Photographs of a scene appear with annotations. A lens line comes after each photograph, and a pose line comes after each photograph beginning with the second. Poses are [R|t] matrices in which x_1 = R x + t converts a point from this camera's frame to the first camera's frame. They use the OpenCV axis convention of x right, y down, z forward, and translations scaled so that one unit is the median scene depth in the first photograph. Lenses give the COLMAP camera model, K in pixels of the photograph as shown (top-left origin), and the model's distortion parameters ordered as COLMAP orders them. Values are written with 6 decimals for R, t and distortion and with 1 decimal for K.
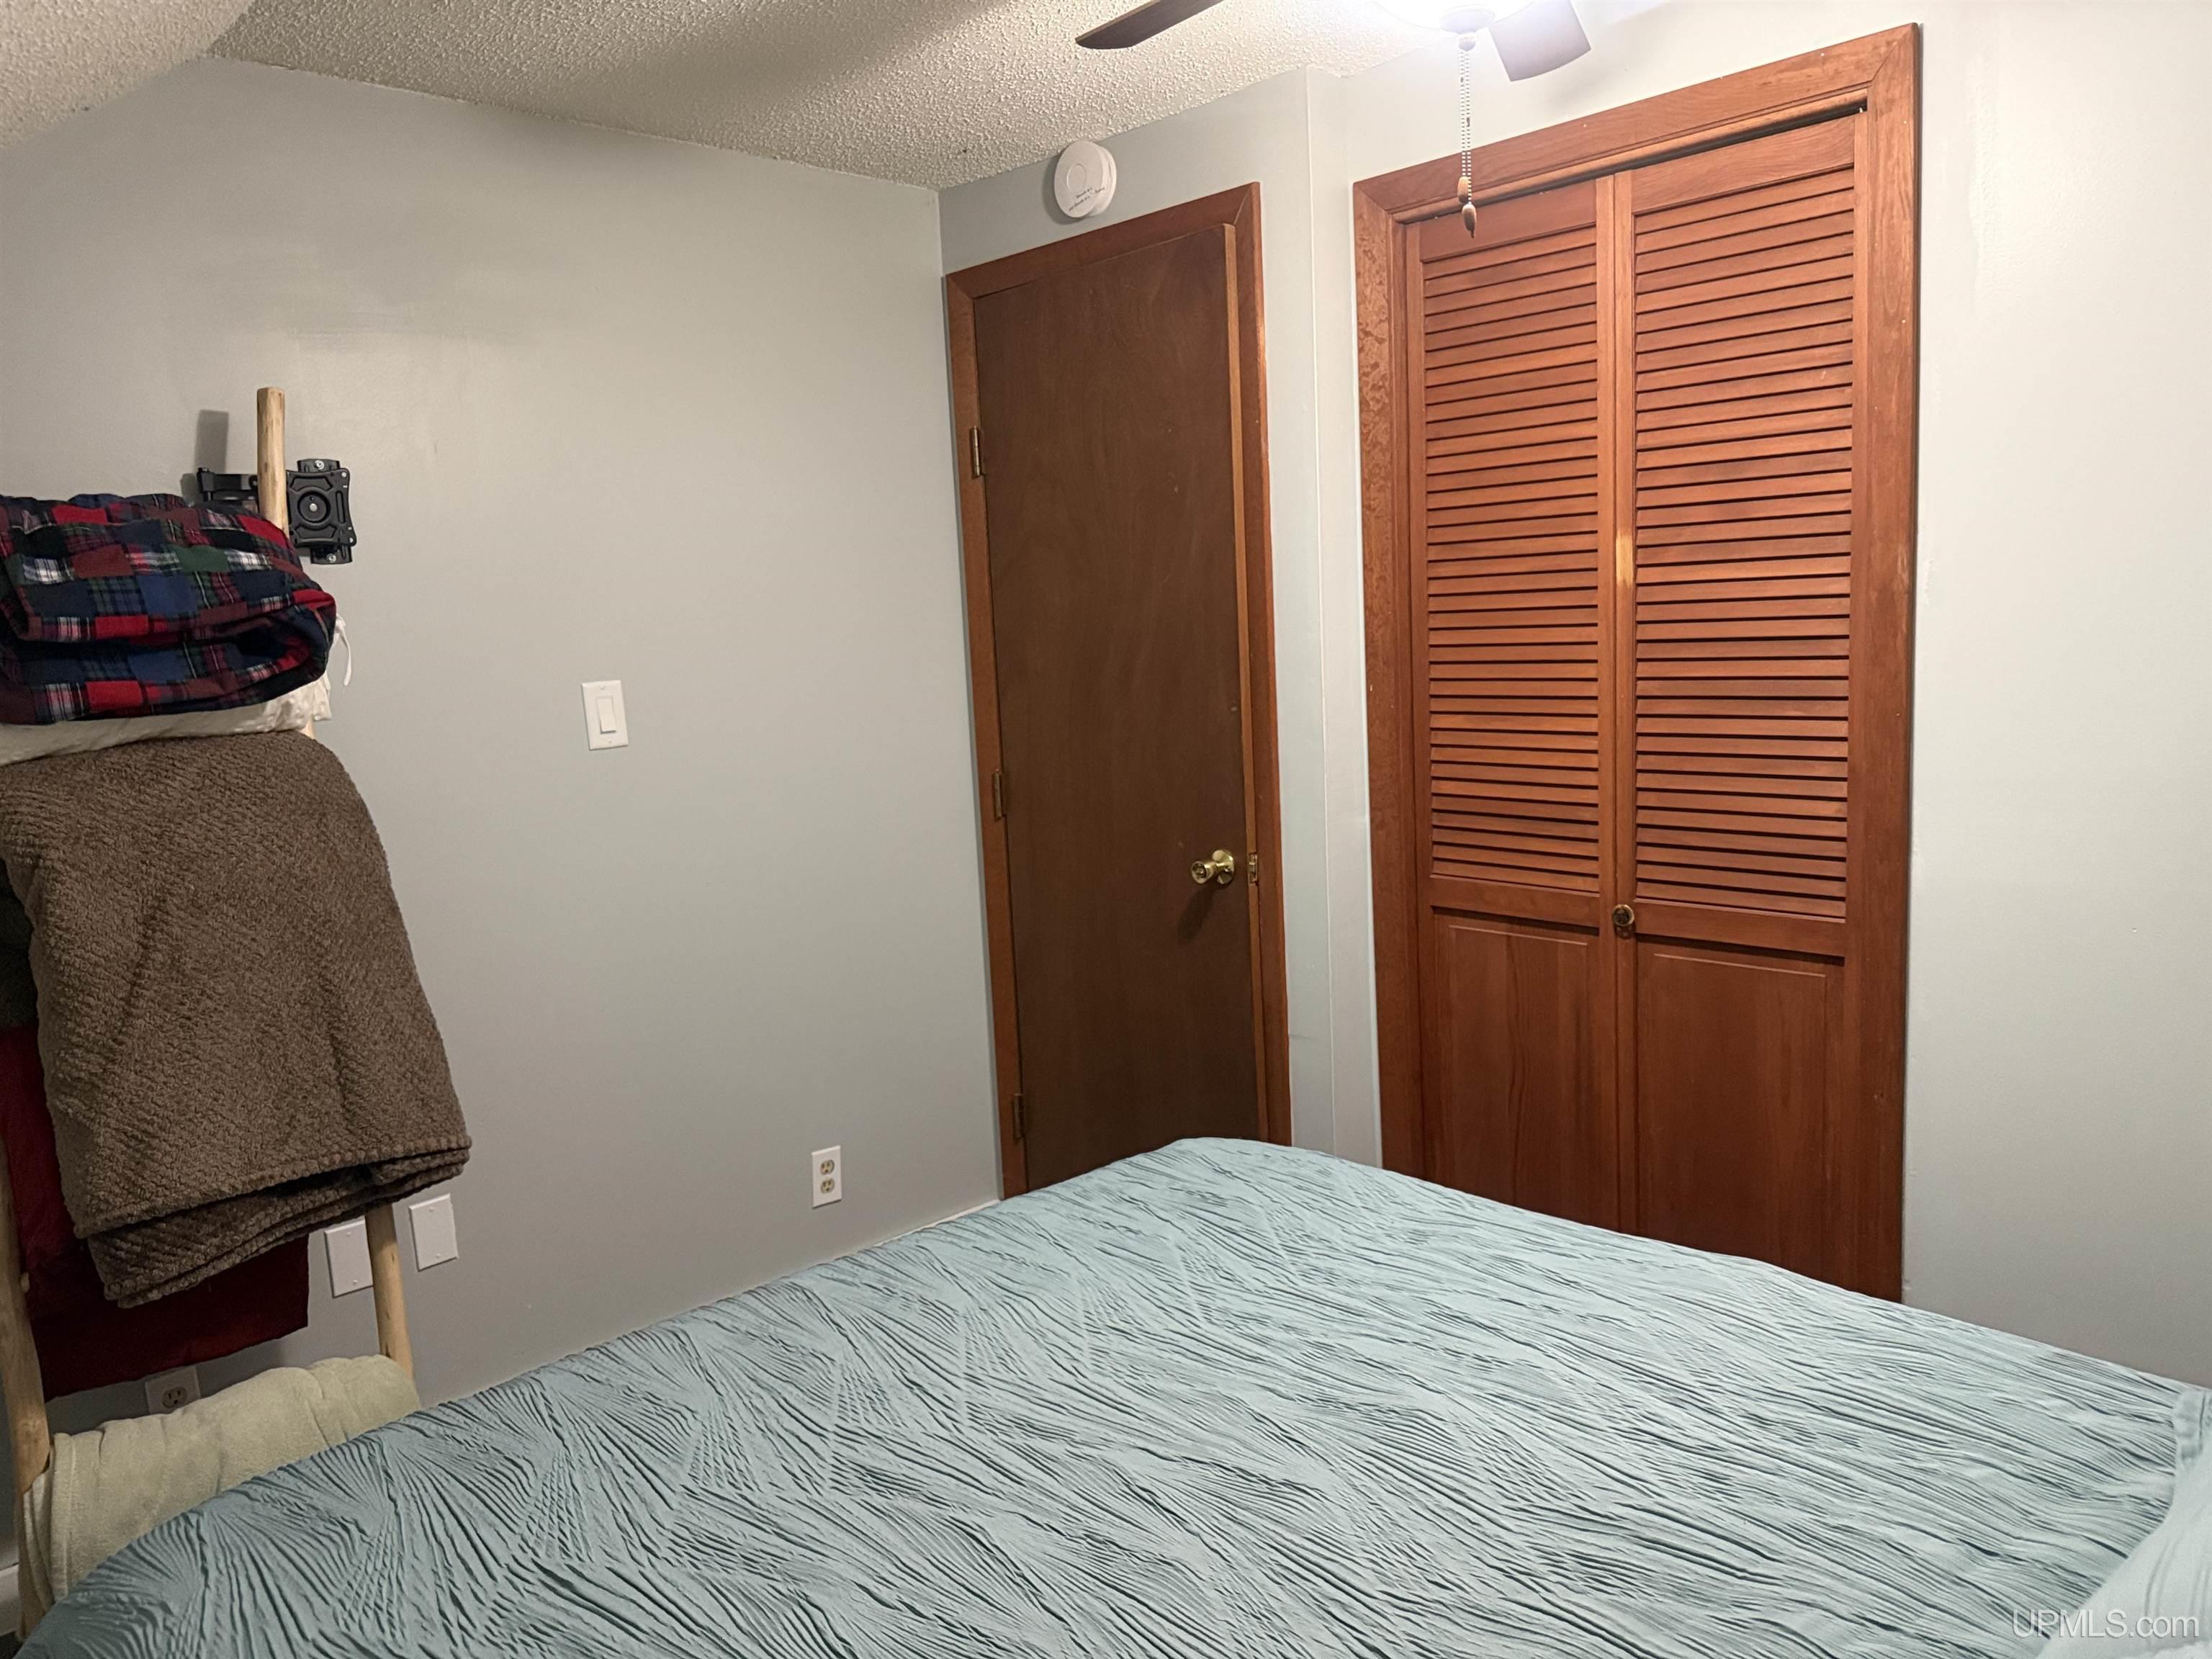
lens RADIAL K [[1575.0, 0, 1110.1], [0, 1575.0, 895.3], [0, 0, 1]] dist [0.076291, -0.159570]
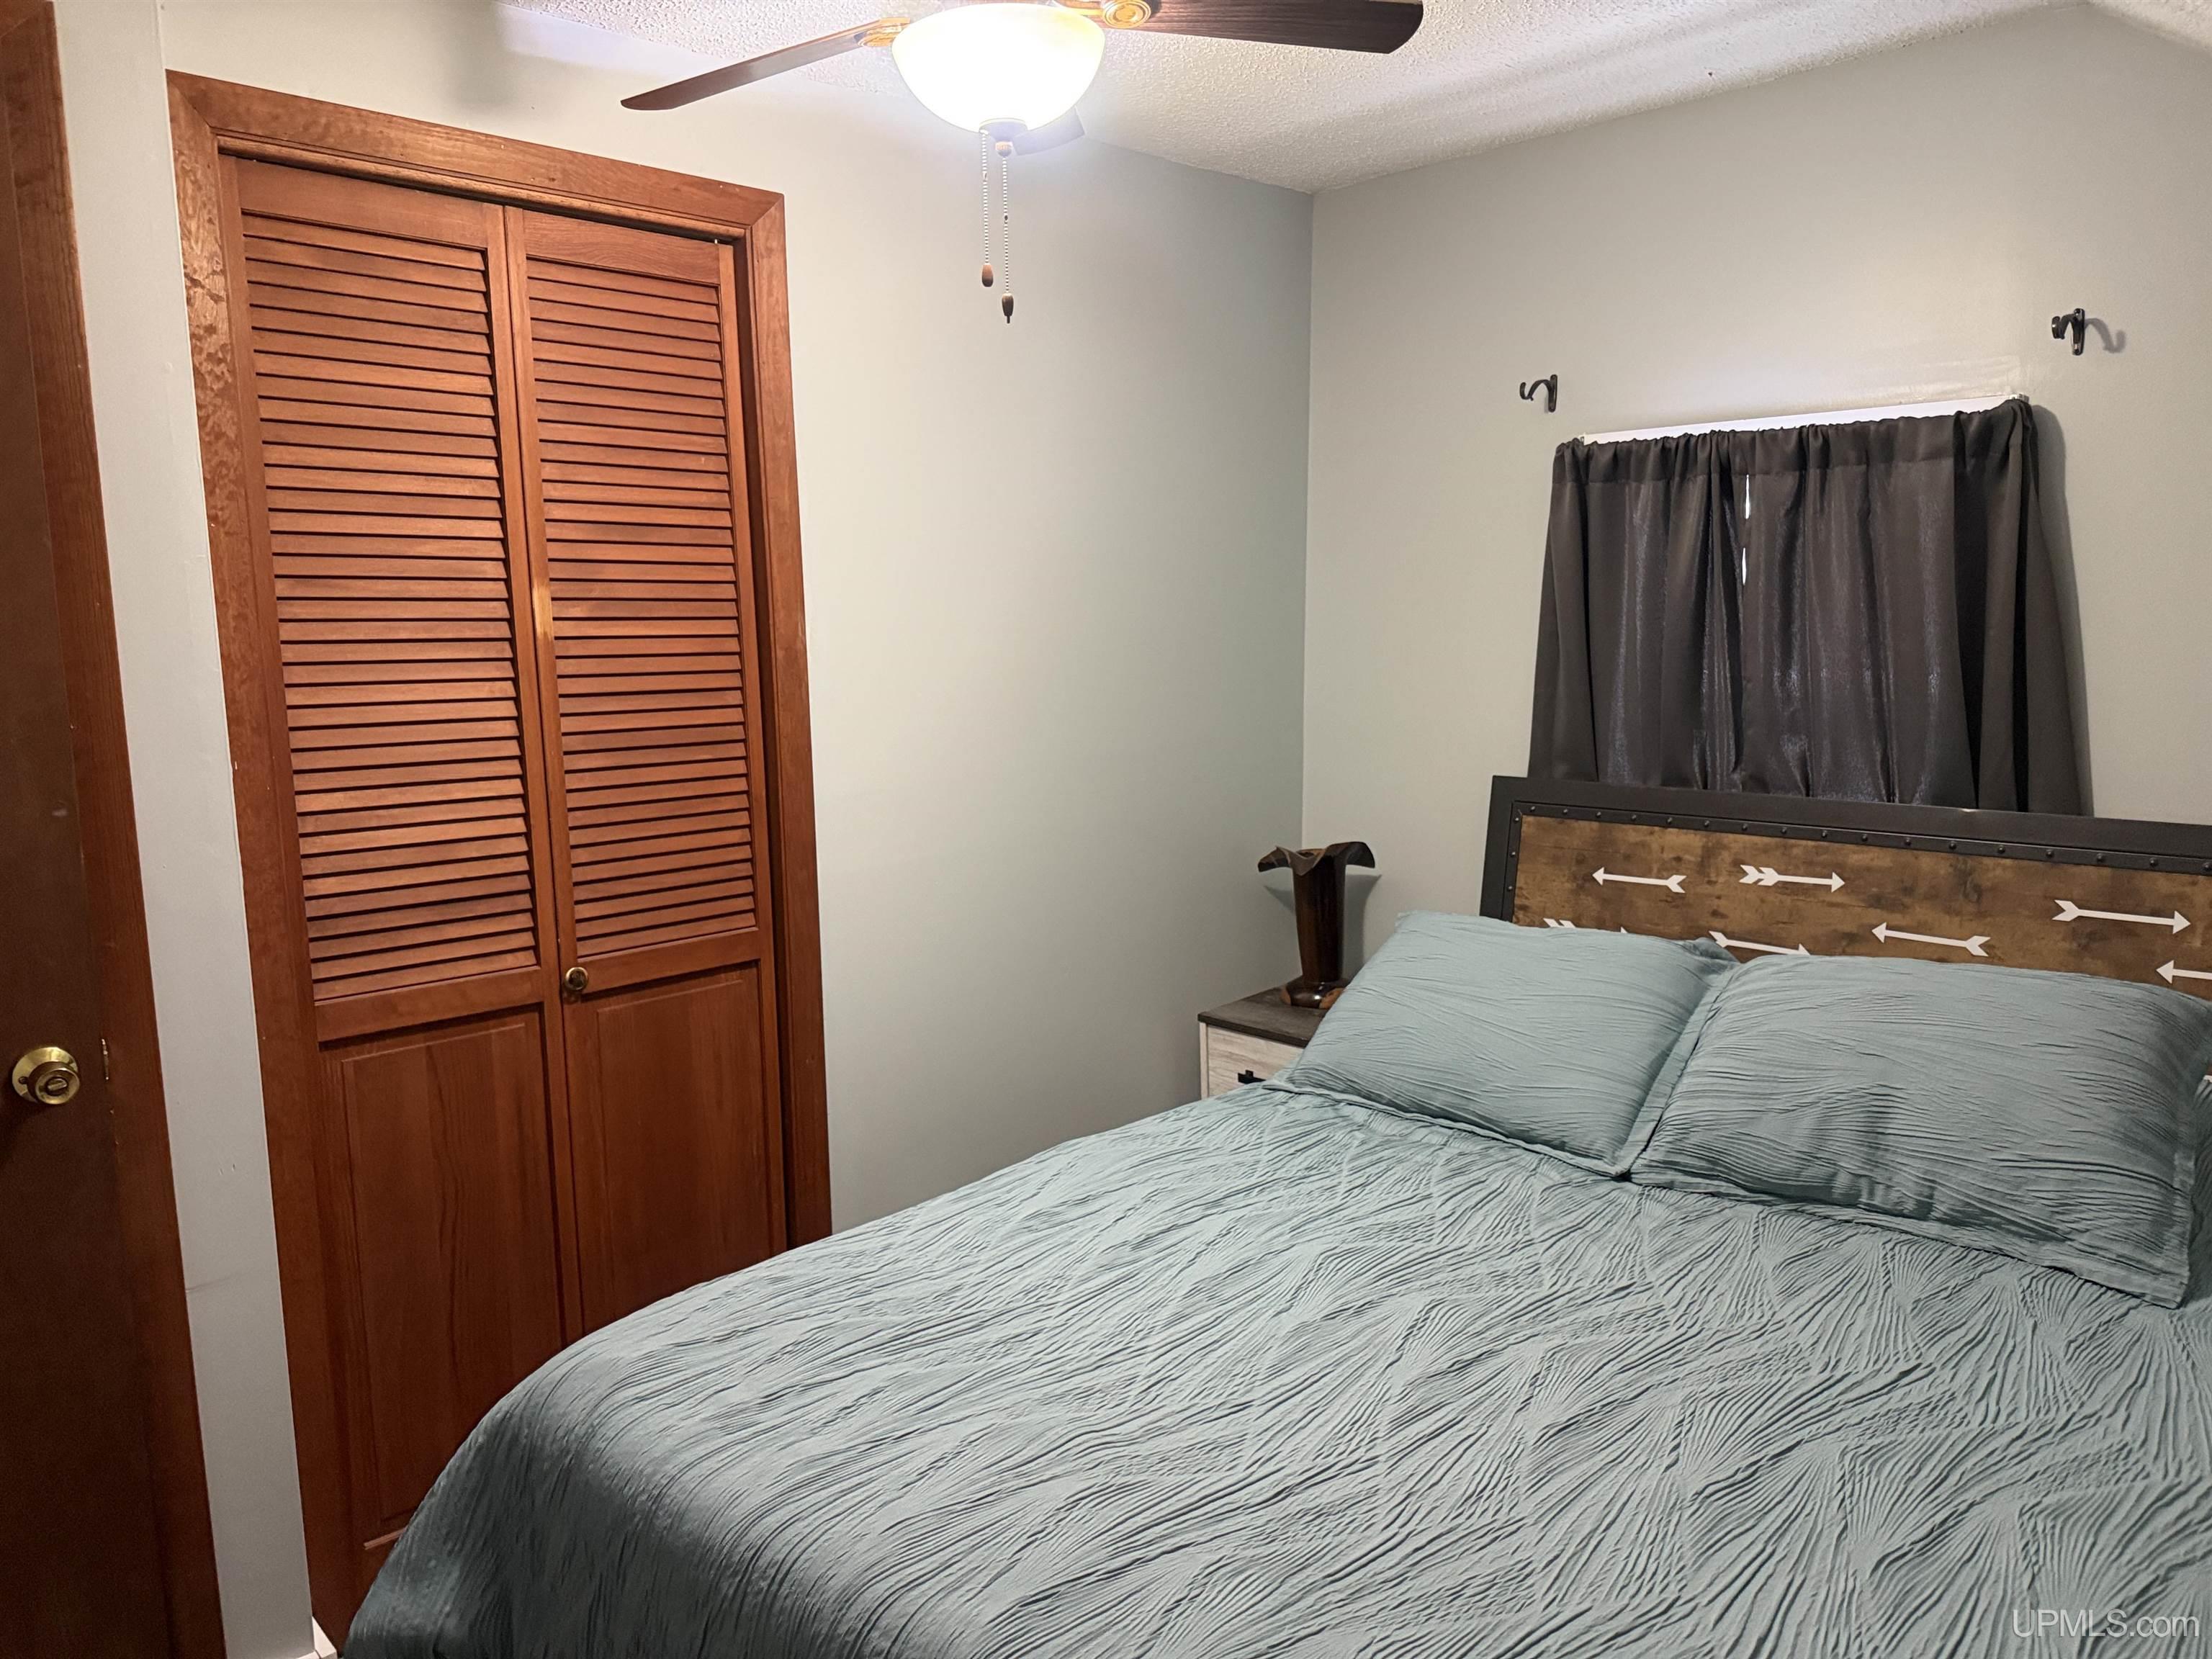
lens RADIAL K [[1597.9, 0, 1106.0], [0, 1597.9, 829.5], [0, 0, 1]] dist [0.151900, -0.165288]
pose [[-0.041009, -0.085142, 0.995525, -0.934578], [0.196965, 0.976122, 0.091596, -0.145034], [-0.979552, 0.199840, -0.023260, 0.983546]]
